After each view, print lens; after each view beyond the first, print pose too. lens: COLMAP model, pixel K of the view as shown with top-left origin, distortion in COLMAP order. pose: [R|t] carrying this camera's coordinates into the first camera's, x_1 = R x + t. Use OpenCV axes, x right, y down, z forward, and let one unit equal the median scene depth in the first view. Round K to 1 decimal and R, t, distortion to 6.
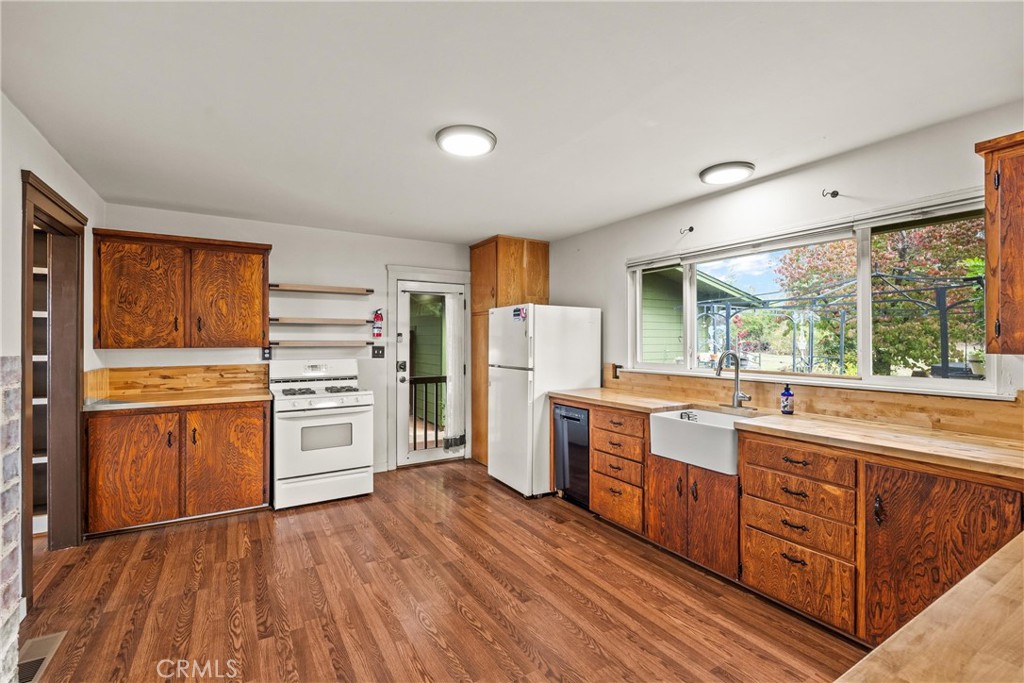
lens RADIAL K [[459.9, 0, 530.4], [0, 459.9, 340.7], [0, 0, 1]] dist [-0.000925, 0.000122]
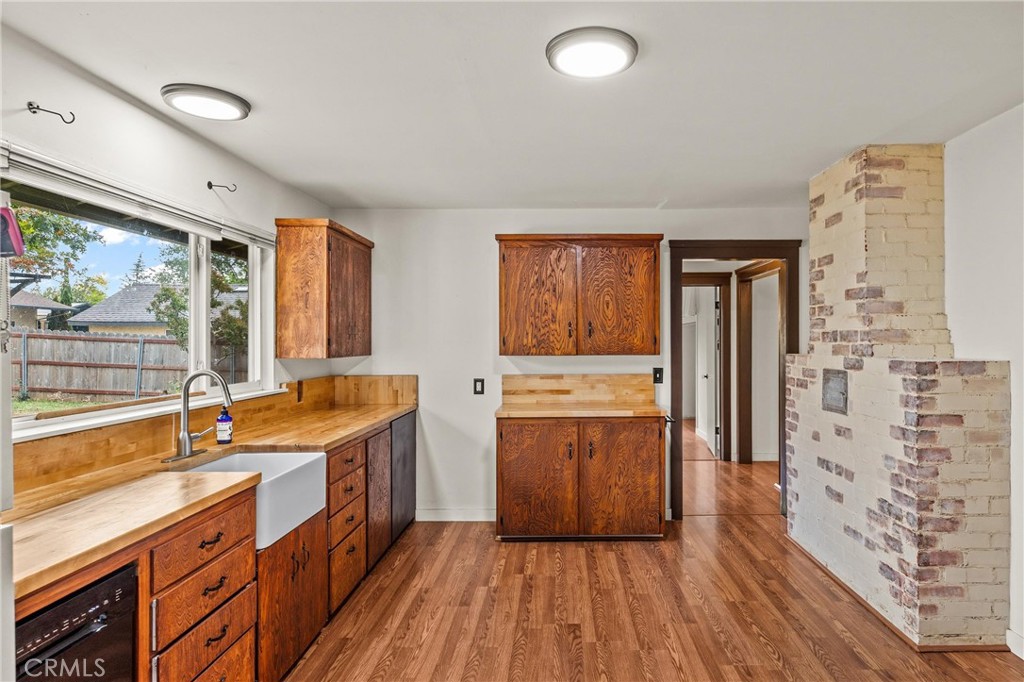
lens RADIAL K [[572.6, 0, 564.4], [0, 572.6, 341.8], [0, 0, 1]] dist [-0.002325, 0.000941]
pose [[-0.840393, -0.000793, 0.541977, -0.474415], [0.000079, 0.999999, 0.001585, -0.020901], [-0.541977, 0.001375, -0.840392, 1.472213]]
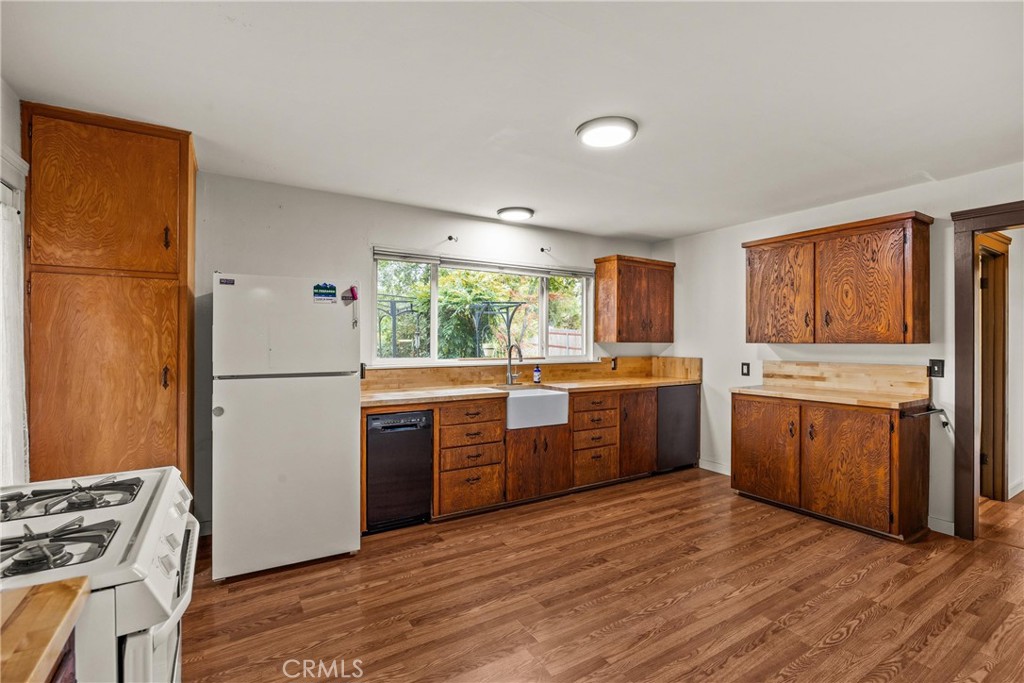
lens RADIAL K [[459.9, 0, 513.6], [0, 459.9, 342.8], [0, 0, 1]] dist [-0.000925, 0.000122]
pose [[0.016673, -0.006091, 0.999842, -0.978592], [-0.006492, 0.999960, 0.006200, 0.012118], [-0.999840, -0.006594, 0.016633, 1.020038]]
